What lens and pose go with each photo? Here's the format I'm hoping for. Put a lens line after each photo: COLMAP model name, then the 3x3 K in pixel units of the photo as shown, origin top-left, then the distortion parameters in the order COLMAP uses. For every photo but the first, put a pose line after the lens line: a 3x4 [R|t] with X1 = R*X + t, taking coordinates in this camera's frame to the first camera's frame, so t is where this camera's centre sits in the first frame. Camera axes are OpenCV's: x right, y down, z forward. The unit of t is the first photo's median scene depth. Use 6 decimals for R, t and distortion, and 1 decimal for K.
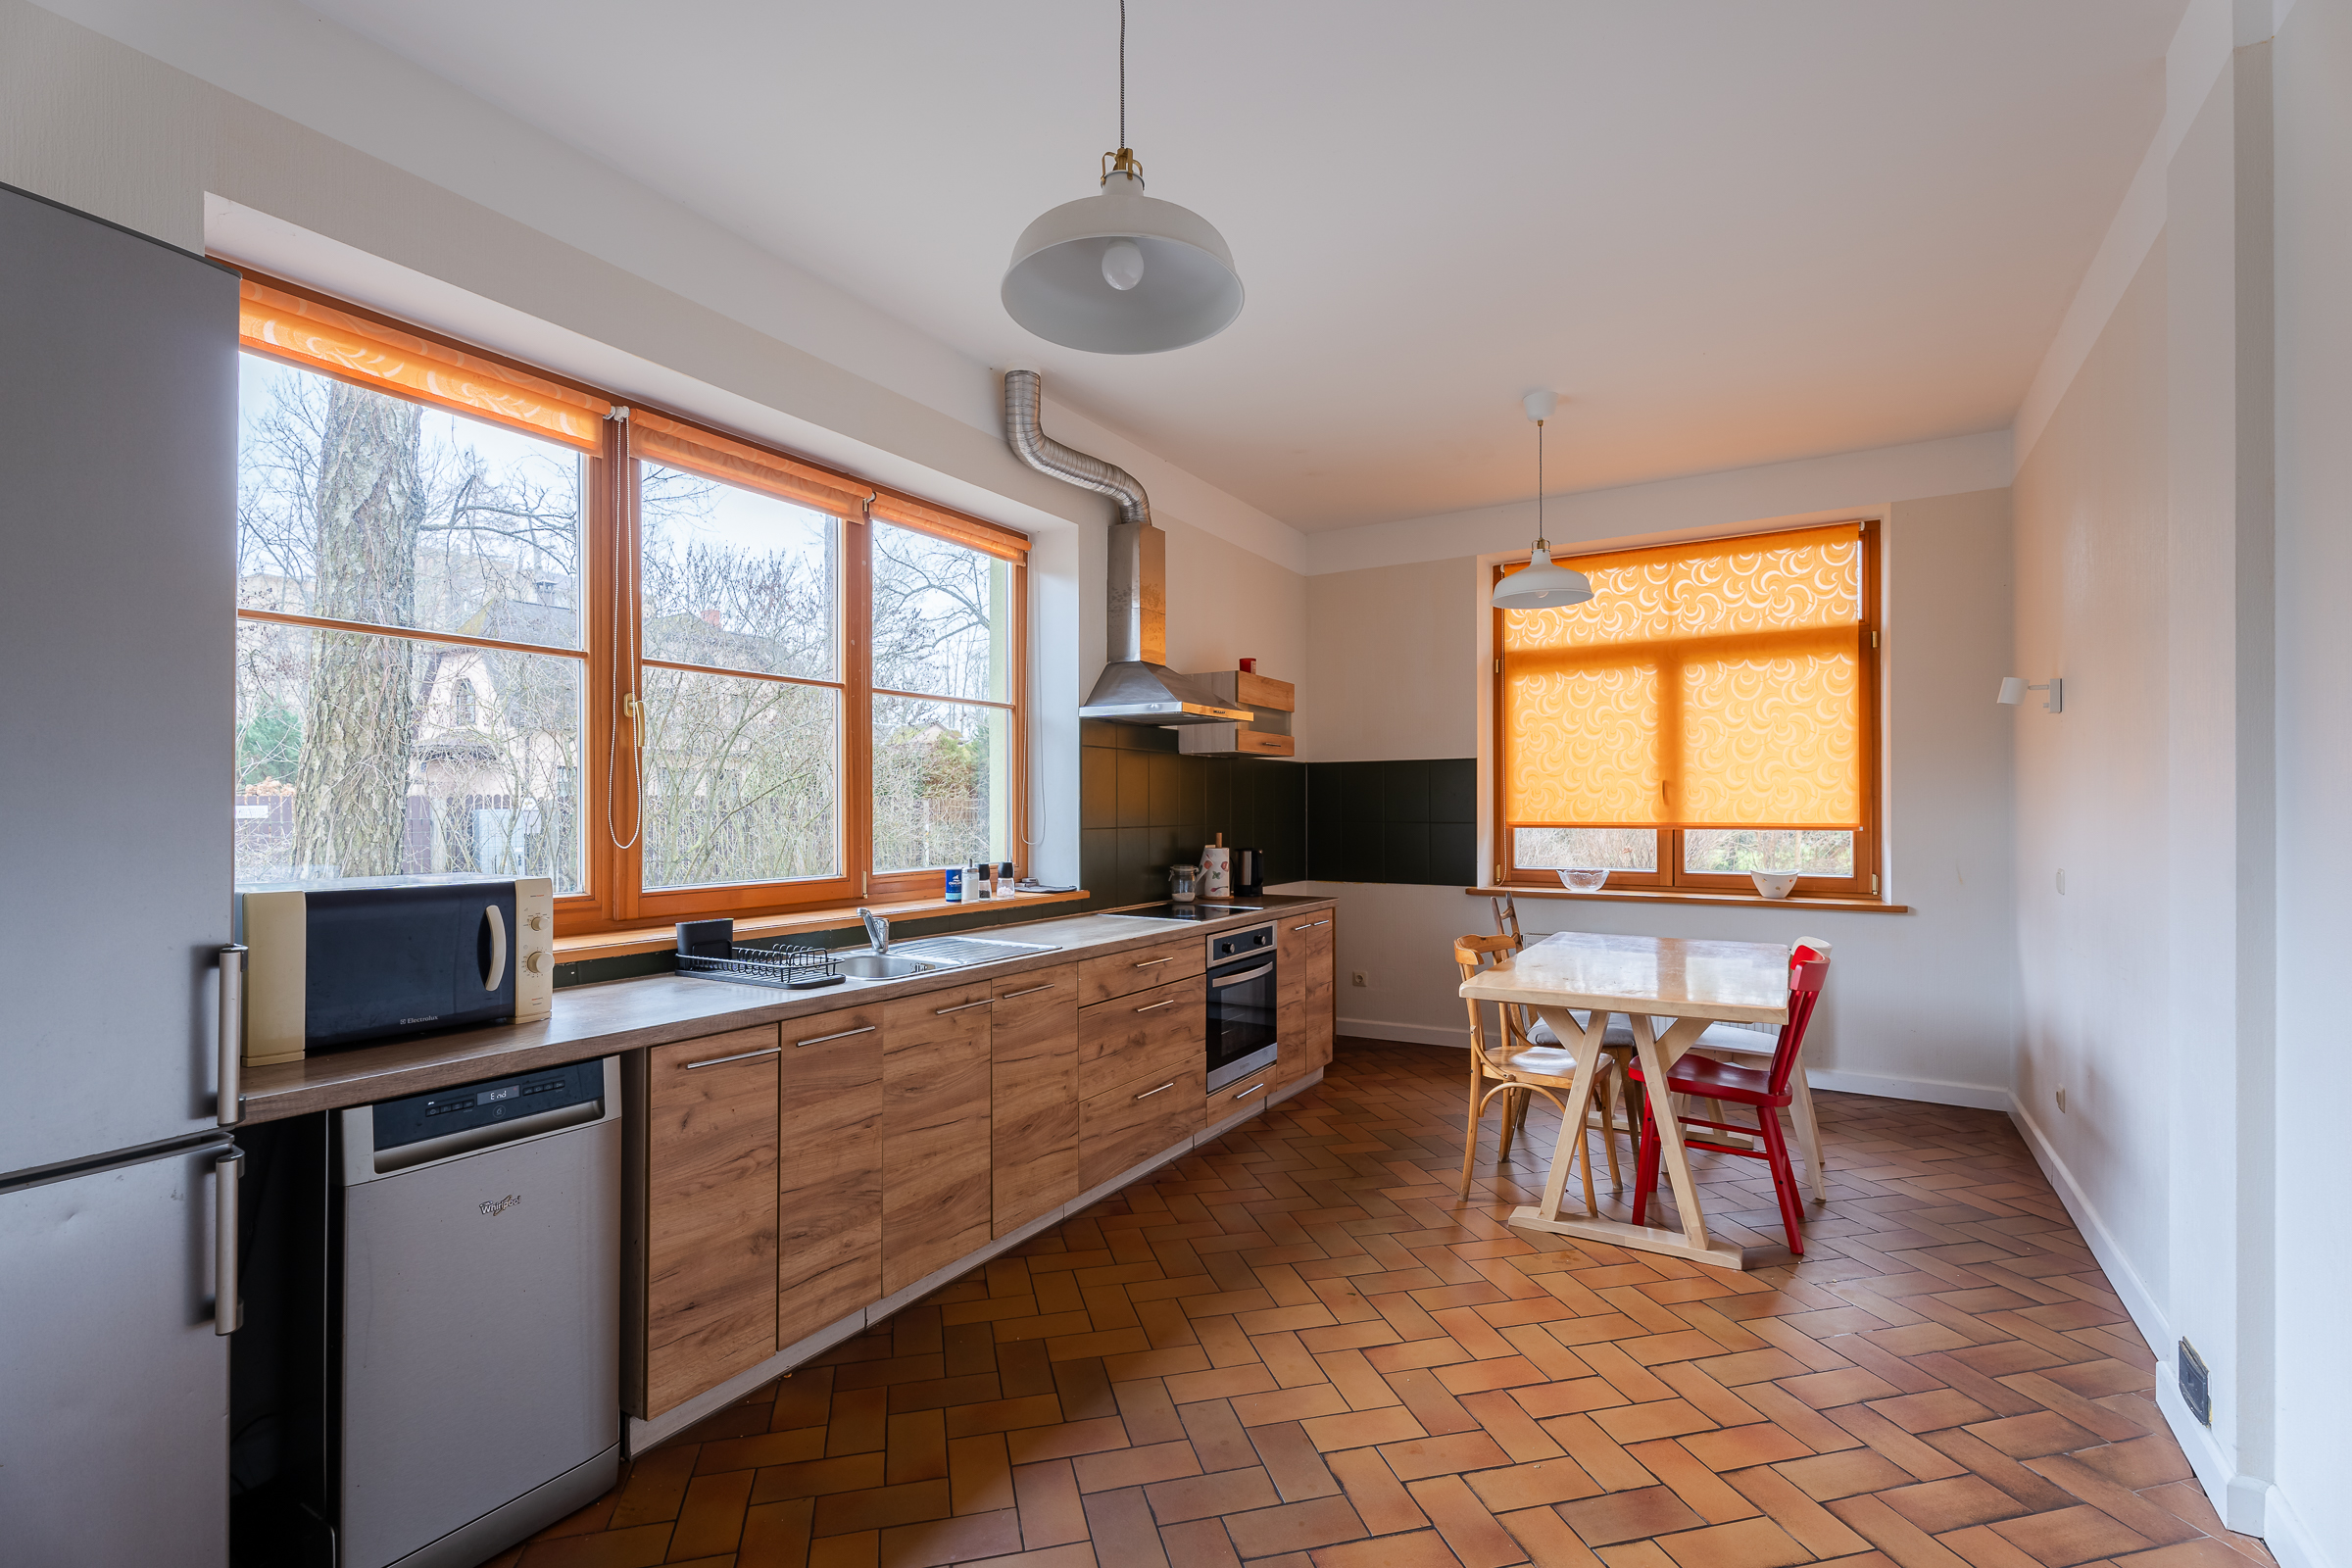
lens RADIAL K [[1051.2, 0, 1175.0], [0, 1051.2, 799.0], [0, 0, 1]] dist [0.001457, -0.000114]
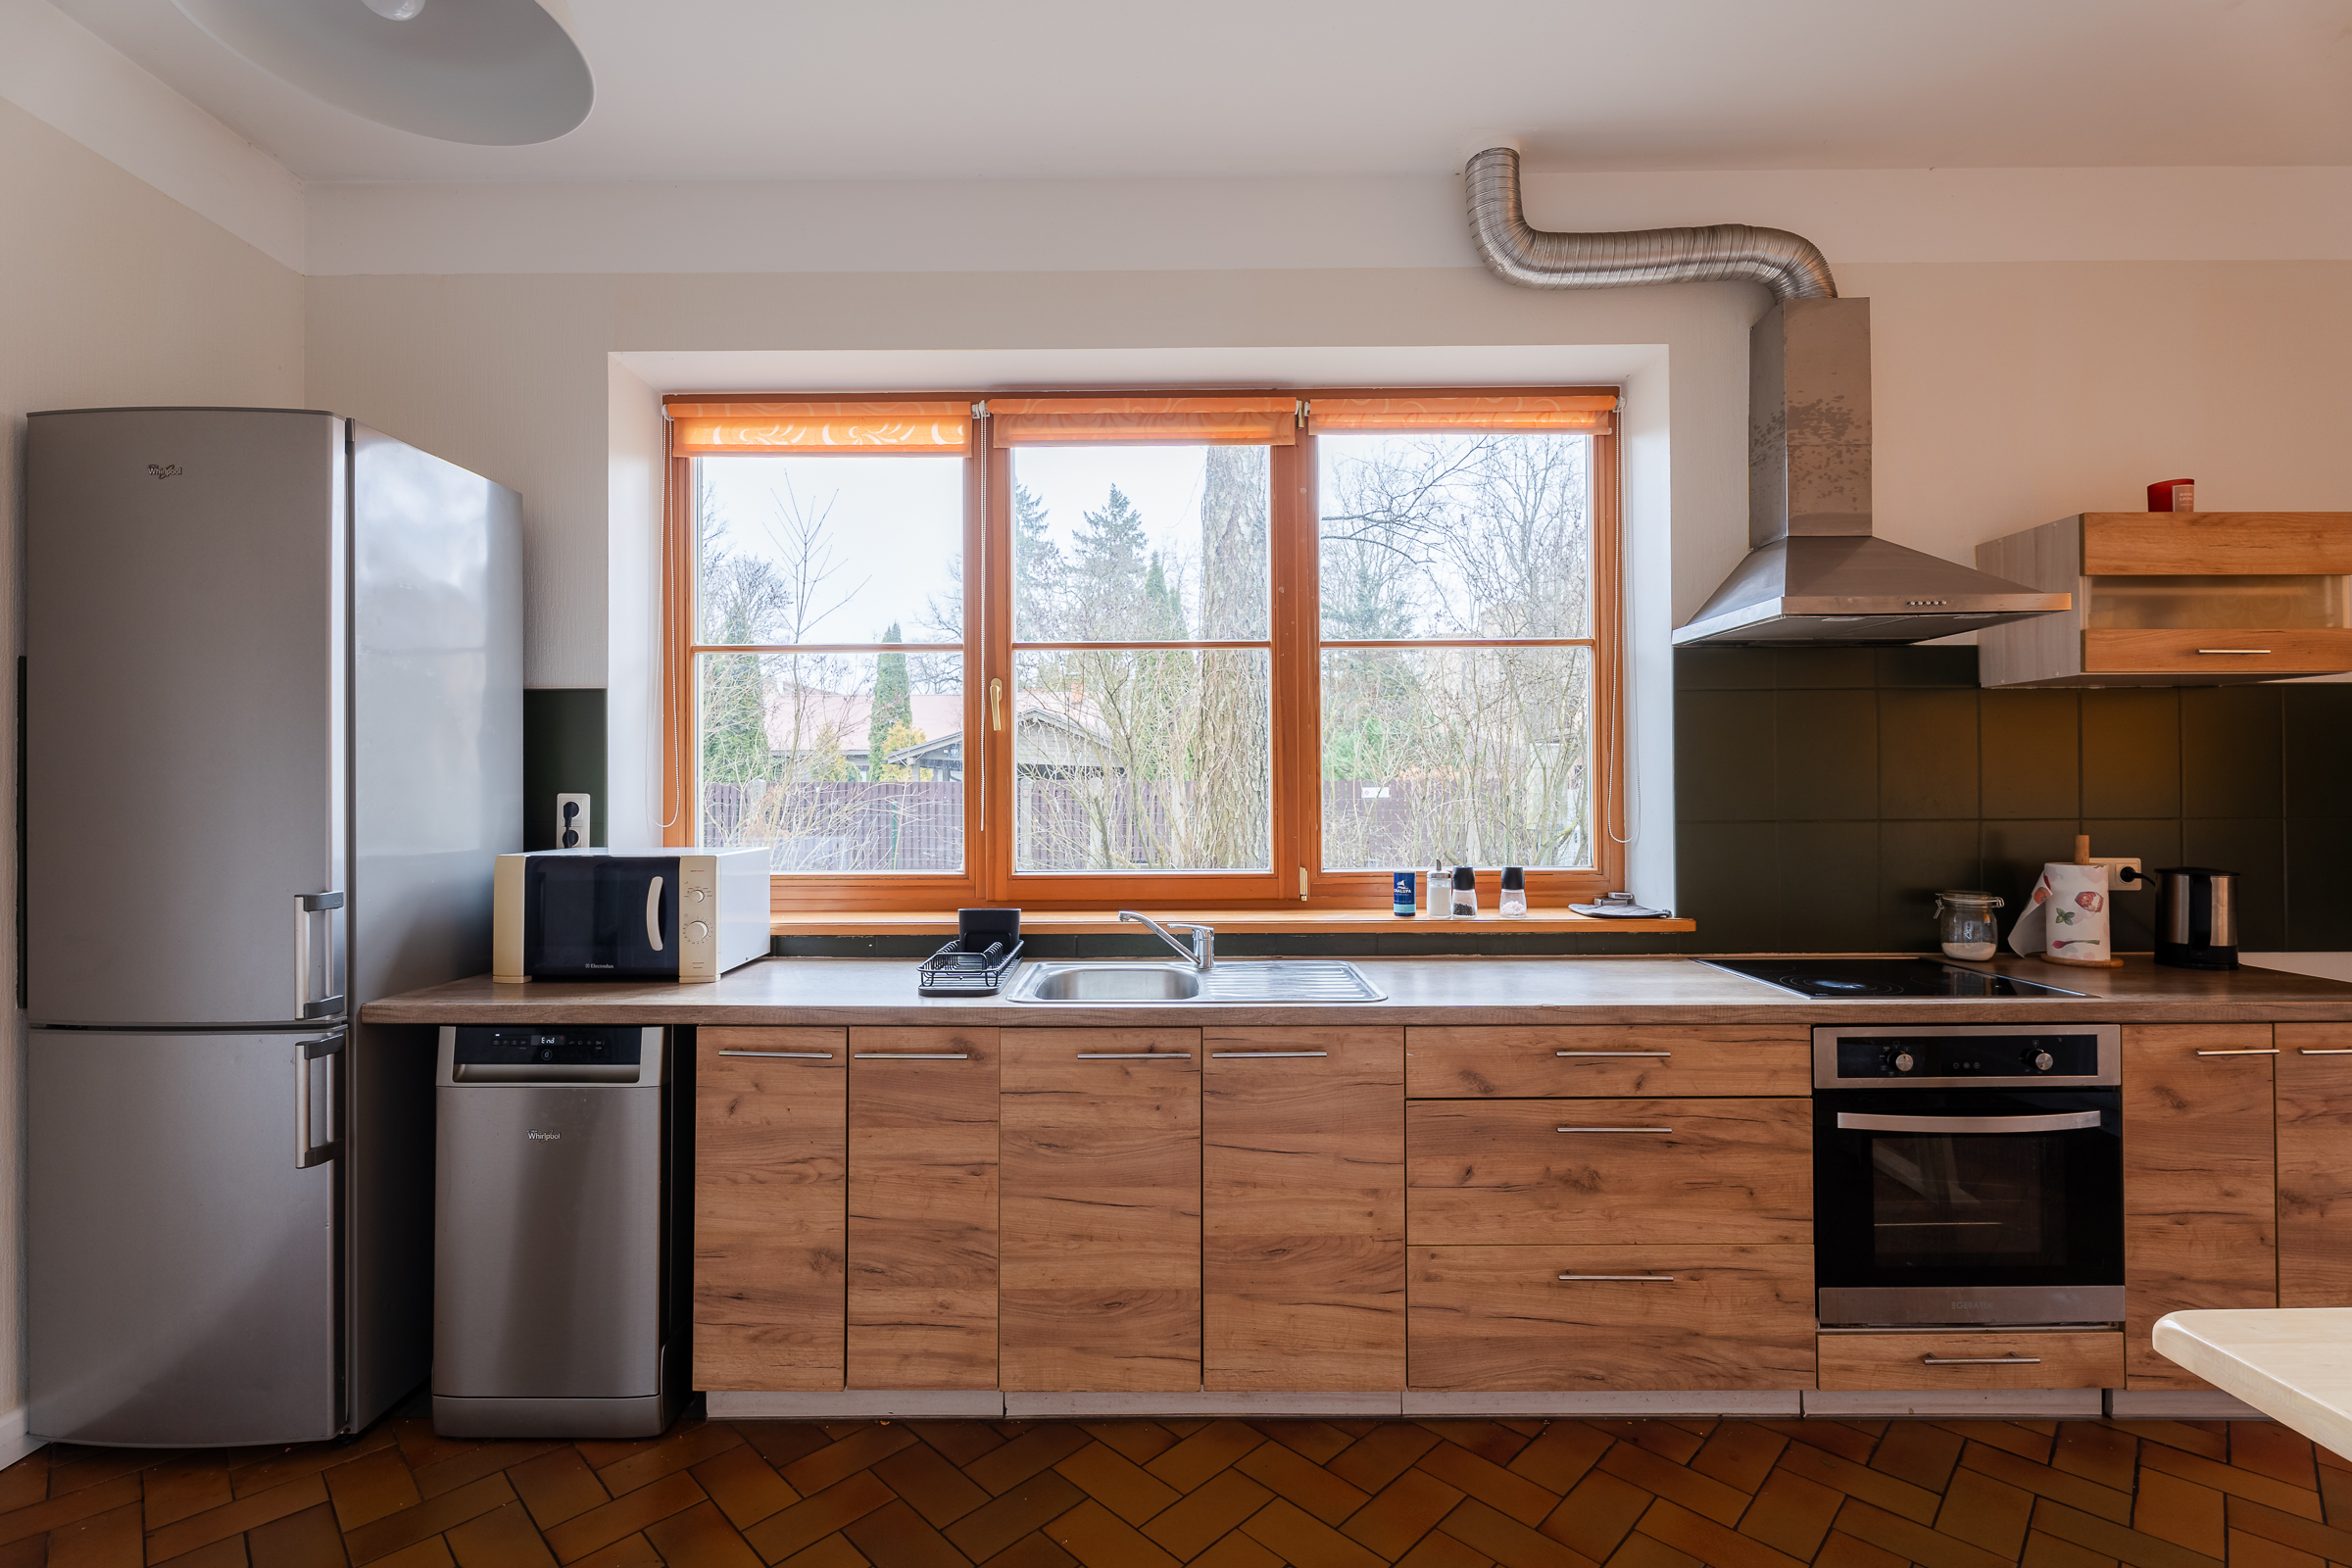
lens RADIAL K [[1054.5, 0, 1175.2], [0, 1054.5, 777.3], [0, 0, 1]] dist [0.001475, 0.000133]
pose [[0.516558, -0.013385, -0.856147, 0.406496], [0.011767, 0.999894, -0.008533, 0.005155], [0.856171, -0.005667, 0.516661, 0.563656]]
